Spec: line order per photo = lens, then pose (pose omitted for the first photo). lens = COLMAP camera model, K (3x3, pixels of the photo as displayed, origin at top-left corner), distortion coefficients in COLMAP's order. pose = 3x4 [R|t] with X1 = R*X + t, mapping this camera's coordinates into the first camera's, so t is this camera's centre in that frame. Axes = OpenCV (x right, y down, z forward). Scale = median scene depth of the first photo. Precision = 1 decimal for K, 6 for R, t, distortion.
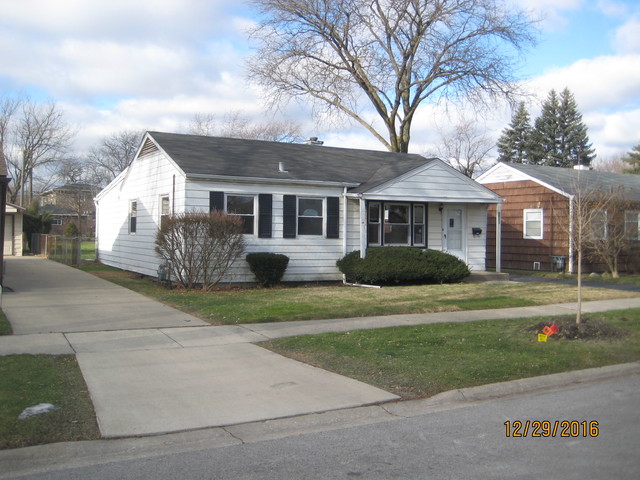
lens RADIAL K [[658.2, 0, 319.2], [0, 658.2, 238.9], [0, 0, 1]] dist [-0.068993, 0.000000]
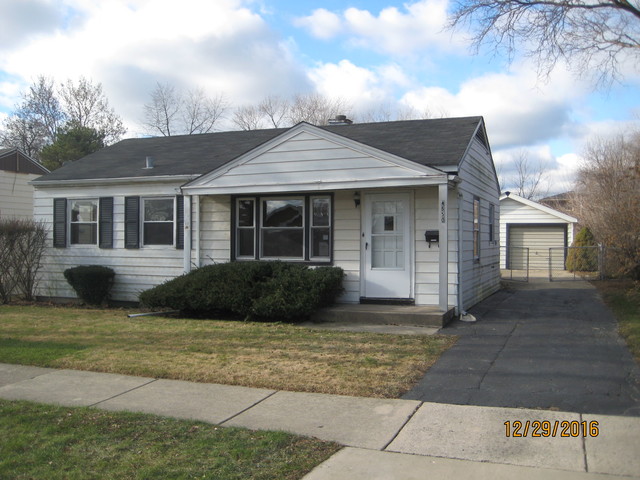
lens RADIAL K [[658.2, 0, 317.2], [0, 658.2, 239.0], [0, 0, 1]] dist [-0.068993, 0.000000]
pose [[0.628104, -0.012155, -0.778034, 0.712439], [-0.000752, 0.999868, -0.016229, -0.000177], [0.778129, 0.010779, 0.628012, 0.646505]]
